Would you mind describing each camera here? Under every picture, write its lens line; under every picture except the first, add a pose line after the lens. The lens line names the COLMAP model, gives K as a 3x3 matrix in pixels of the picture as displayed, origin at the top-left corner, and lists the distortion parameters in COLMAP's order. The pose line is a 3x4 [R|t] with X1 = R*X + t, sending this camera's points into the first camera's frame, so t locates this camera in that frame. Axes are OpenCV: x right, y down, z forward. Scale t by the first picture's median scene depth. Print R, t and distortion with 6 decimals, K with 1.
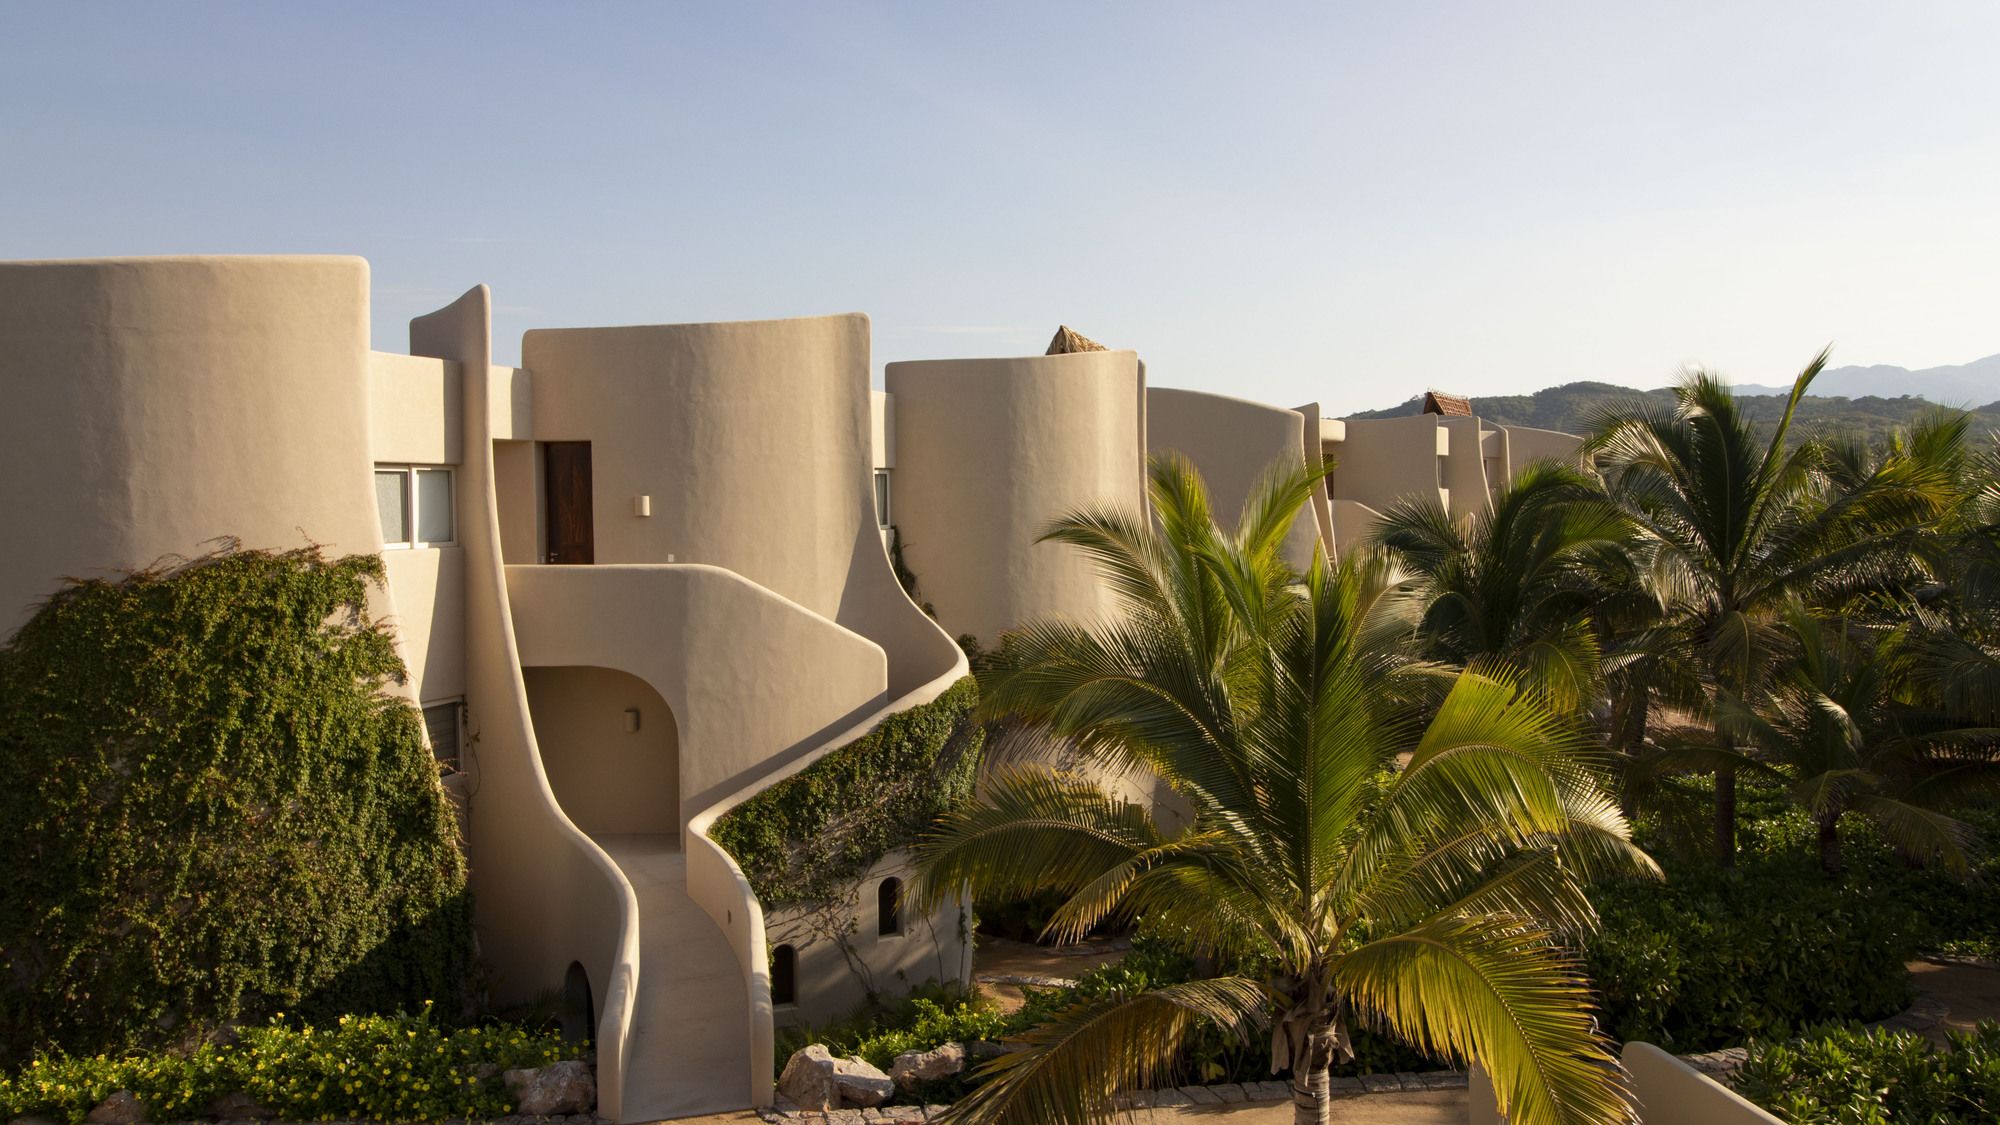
lens RADIAL K [[1390.8, 0, 1001.8], [0, 1390.8, 527.4], [0, 0, 1]] dist [0.005850, -0.000471]
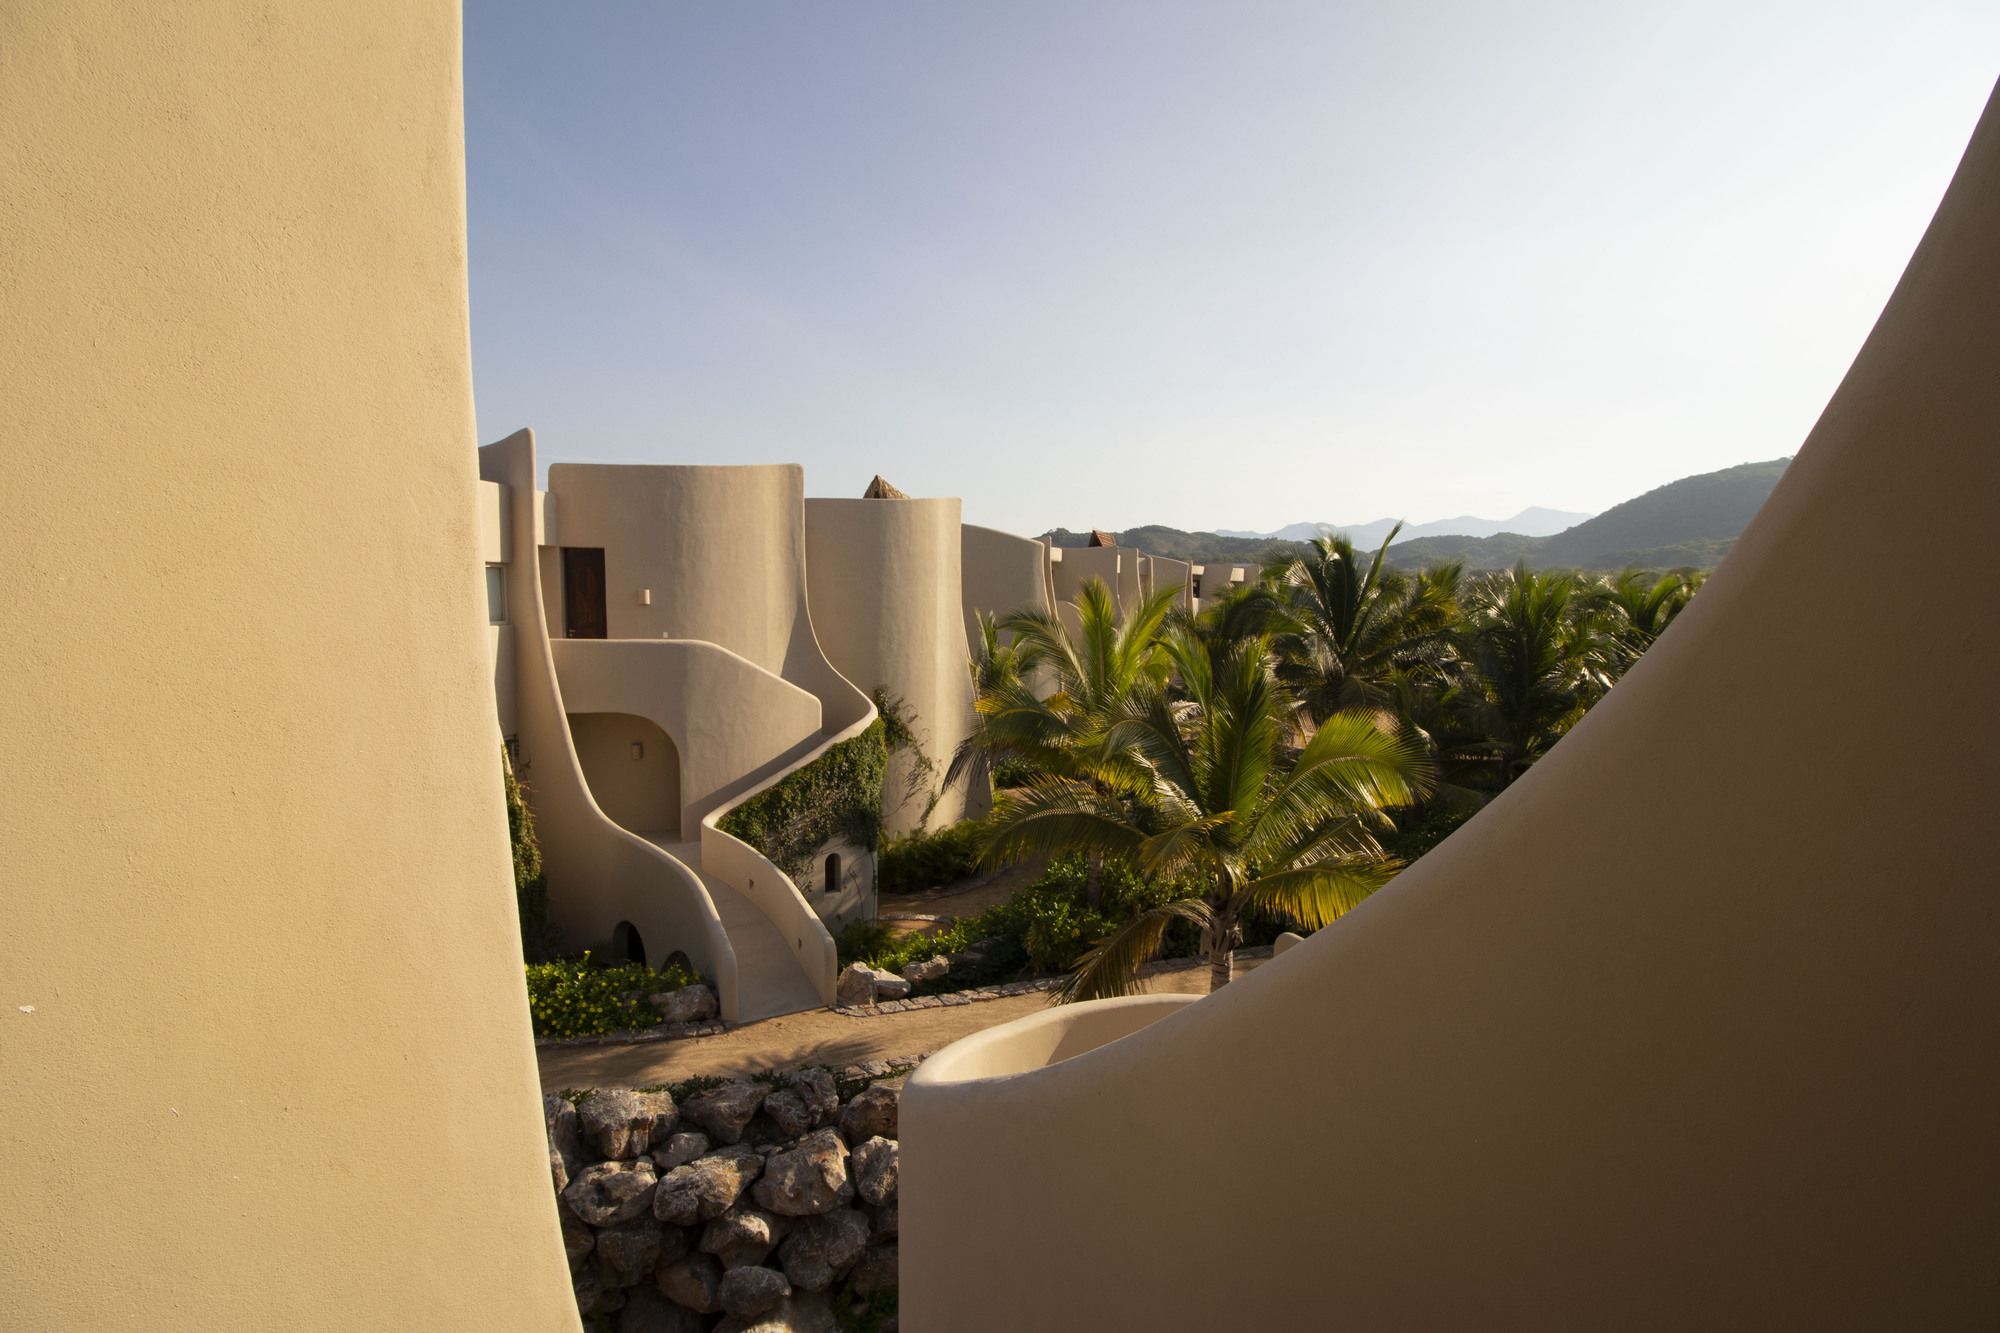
lens RADIAL K [[950.3, 0, 1009.3], [0, 950.3, 682.1], [0, 0, 1]] dist [0.000838, 0.000041]
pose [[0.968568, 0.001159, 0.248748, -0.150457], [-0.019022, 0.997406, 0.069419, -0.003726], [-0.248022, -0.071968, 0.966077, -0.008608]]
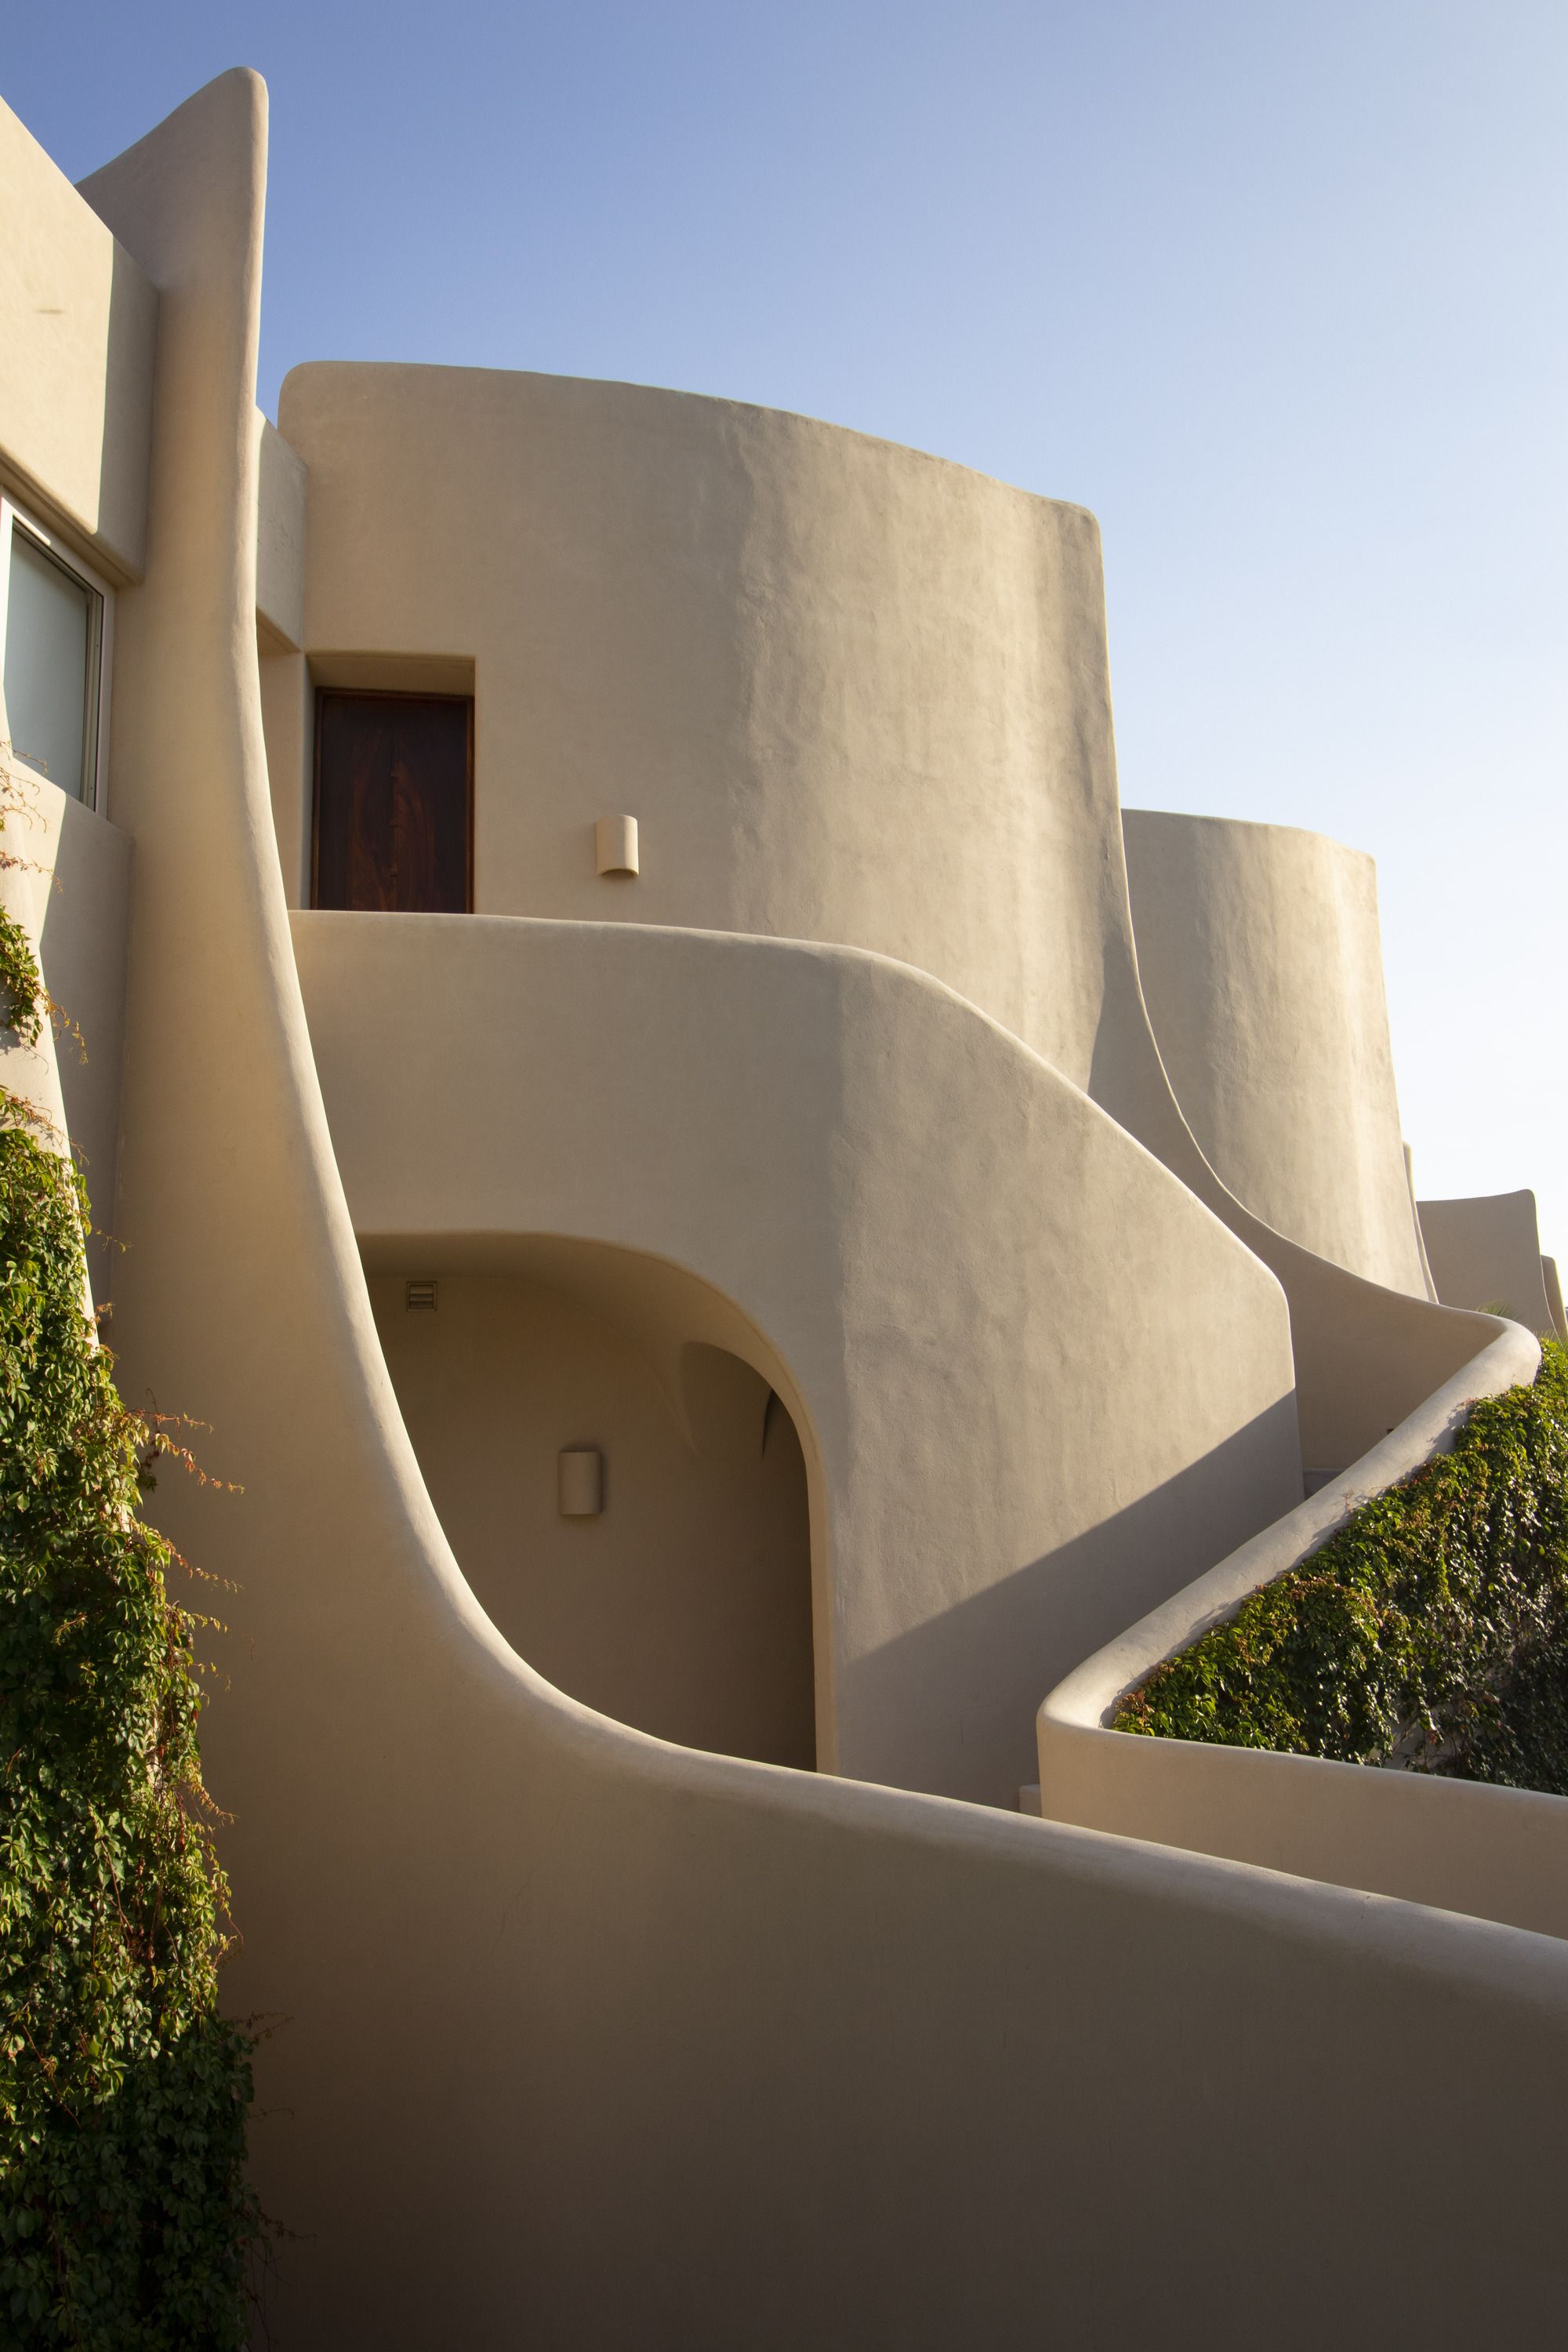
lens RADIAL K [[1834.3, 0, 787.3], [0, 1834.3, 1174.8], [0, 0, 1]] dist [0.000556, 0.002900]
pose [[0.986355, 0.015249, 0.163926, -0.307725], [0.020725, 0.976280, -0.215519, 0.171915], [-0.163324, 0.215976, 0.962642, 0.608062]]
